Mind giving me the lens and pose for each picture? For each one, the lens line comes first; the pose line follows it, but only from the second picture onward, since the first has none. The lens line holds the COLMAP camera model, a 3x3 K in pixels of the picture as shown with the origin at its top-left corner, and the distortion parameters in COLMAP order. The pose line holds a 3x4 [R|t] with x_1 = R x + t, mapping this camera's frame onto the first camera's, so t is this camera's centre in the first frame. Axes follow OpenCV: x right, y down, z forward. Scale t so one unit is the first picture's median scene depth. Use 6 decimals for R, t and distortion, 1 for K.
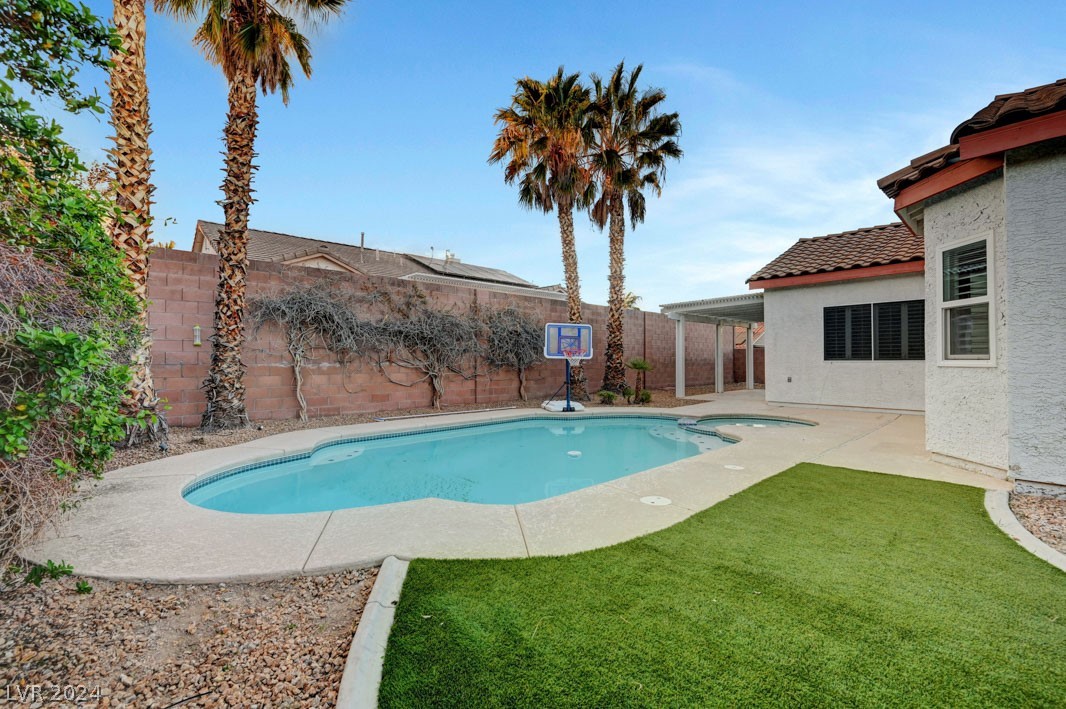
lens RADIAL K [[453.3, 0, 536.2], [0, 453.3, 357.0], [0, 0, 1]] dist [-0.000760, -0.000087]
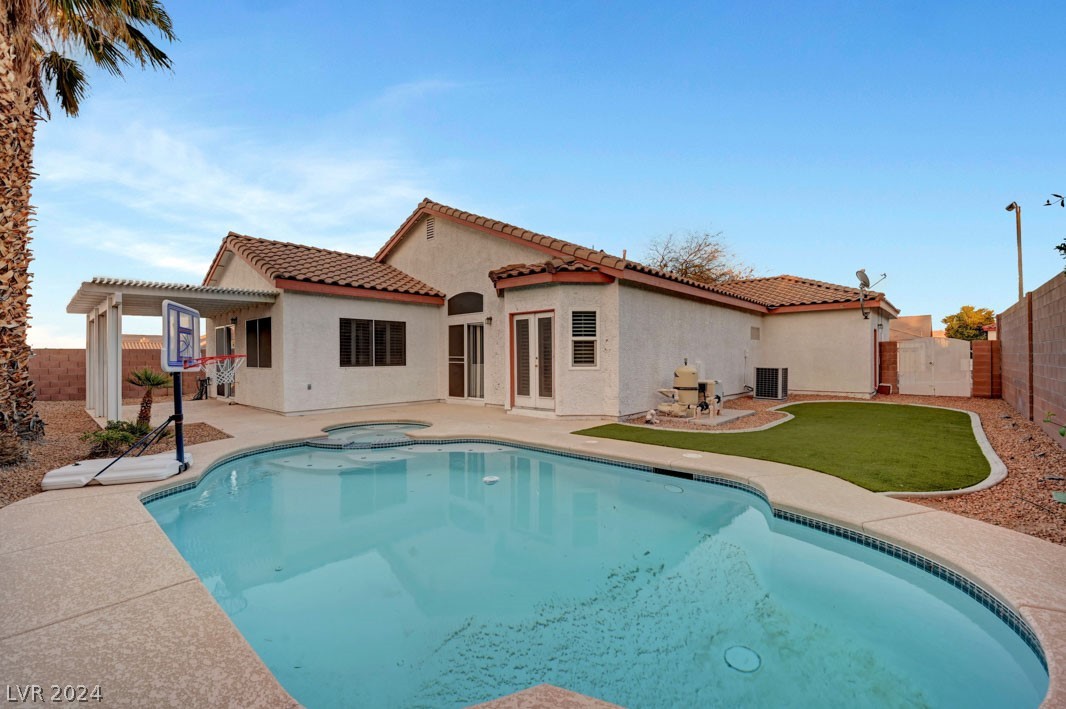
lens RADIAL K [[453.3, 0, 536.2], [0, 453.3, 357.0], [0, 0, 1]] dist [-0.000760, -0.000087]
pose [[-0.080256, 0.006198, 0.996755, -0.482983], [-0.001454, 0.999979, -0.006335, -0.009971], [-0.996773, -0.001957, -0.080245, 0.621327]]
